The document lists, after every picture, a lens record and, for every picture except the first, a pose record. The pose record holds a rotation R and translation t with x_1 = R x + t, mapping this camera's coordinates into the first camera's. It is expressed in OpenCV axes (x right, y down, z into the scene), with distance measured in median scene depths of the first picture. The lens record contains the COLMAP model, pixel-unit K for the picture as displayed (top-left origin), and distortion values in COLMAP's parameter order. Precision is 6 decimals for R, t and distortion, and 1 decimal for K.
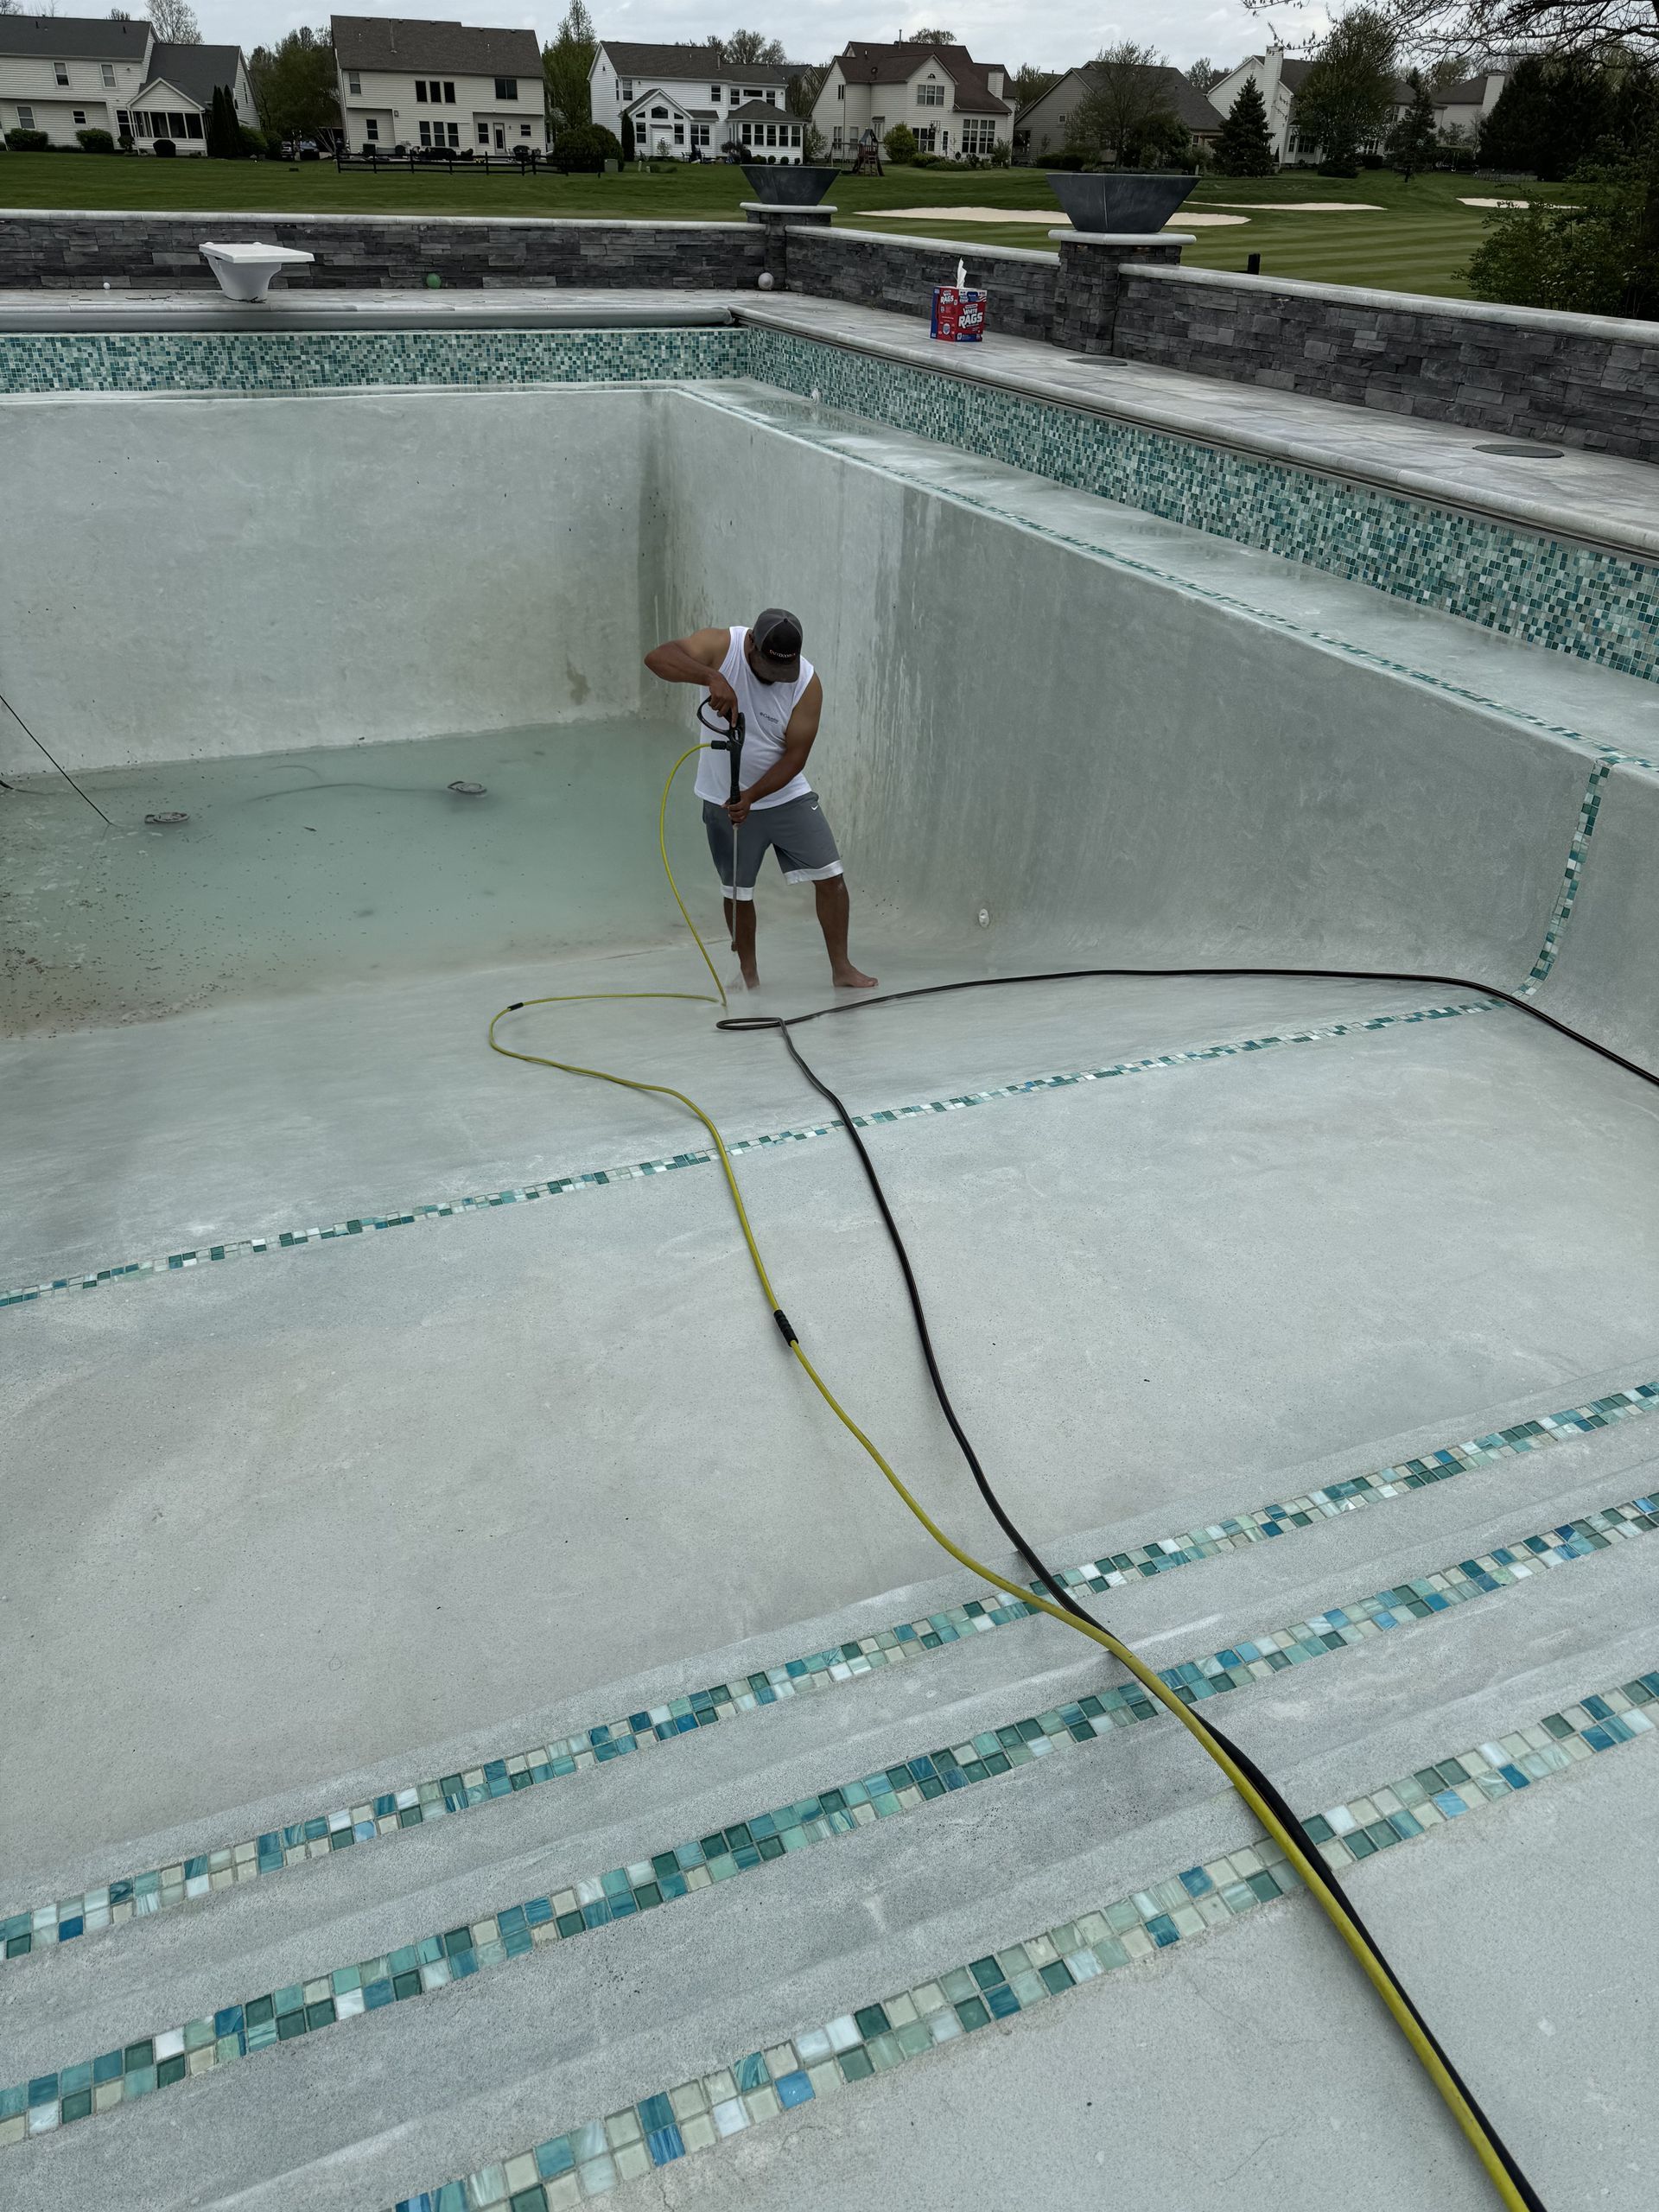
lens RADIAL K [[1568.0, 0, 829.5], [0, 1568.0, 1106.0], [0, 0, 1]] dist [0.034144, -0.036914]
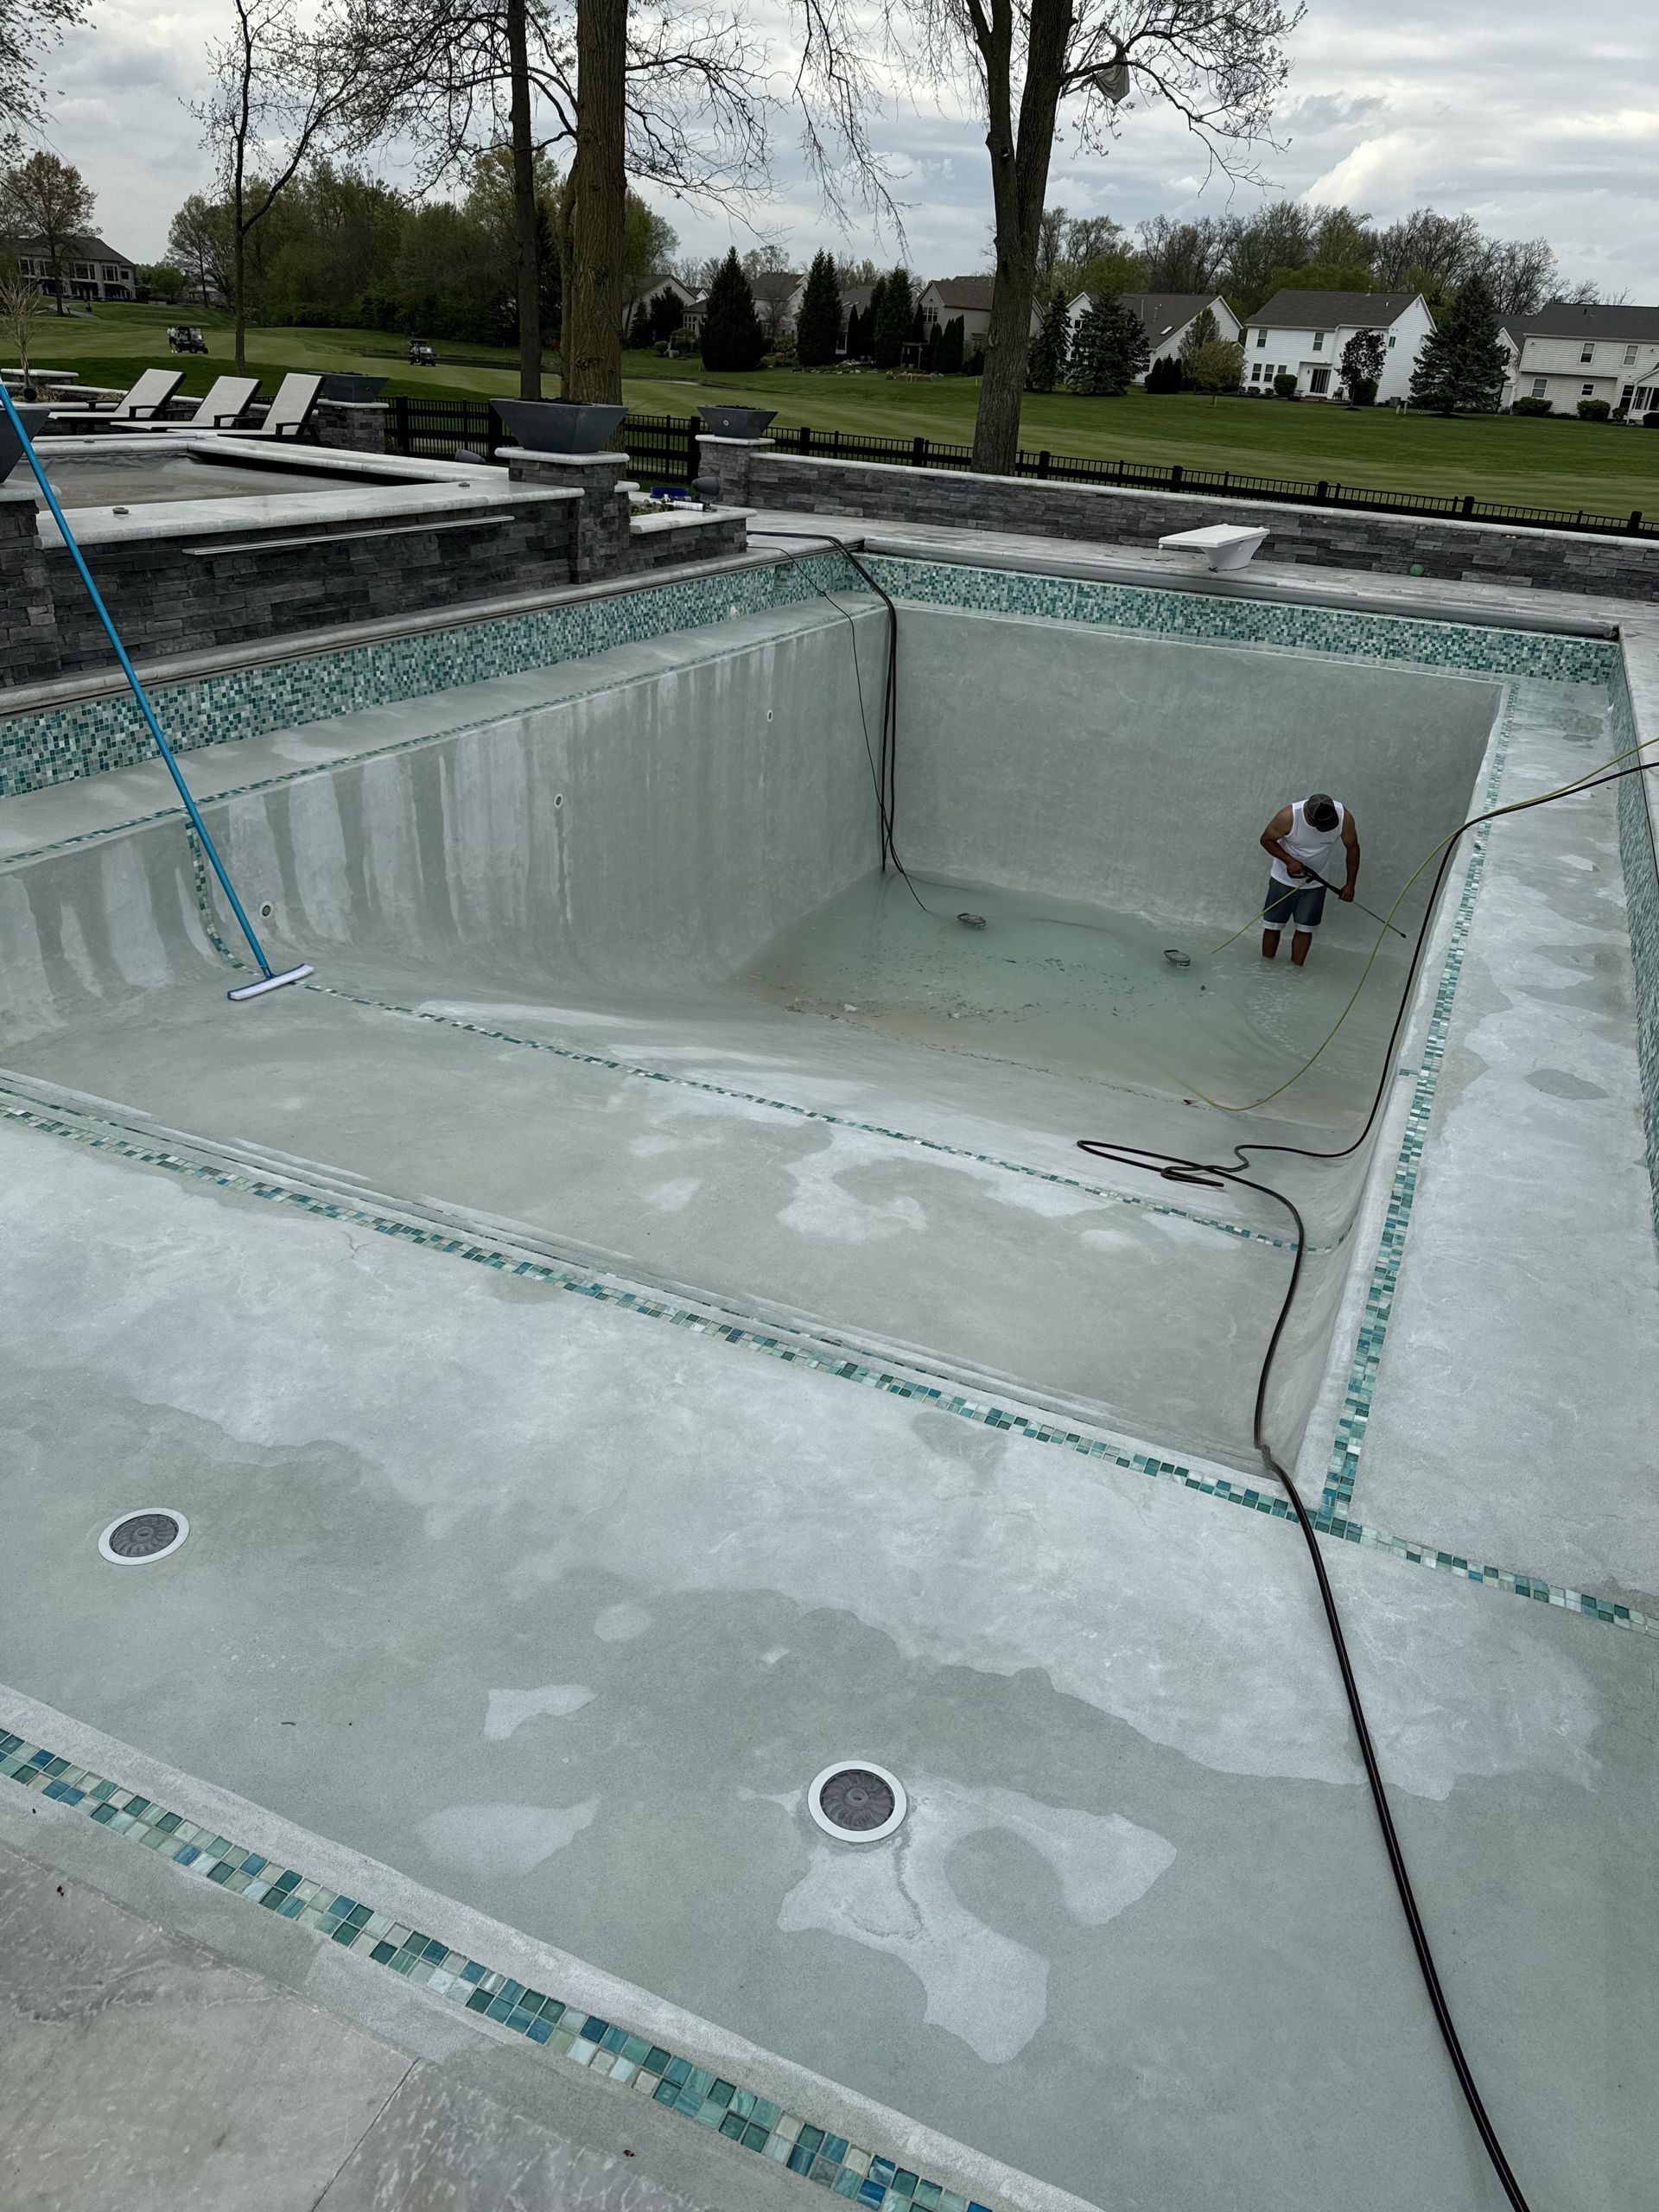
lens RADIAL K [[1560.5, 0, 831.2], [0, 1560.5, 1086.9], [0, 0, 1]] dist [0.074483, -0.101133]
pose [[0.682989, 0.328195, -0.652545, 0.379764], [-0.416371, 0.908944, 0.021353, -0.022957], [0.600134, 0.257117, 0.757449, -0.049319]]
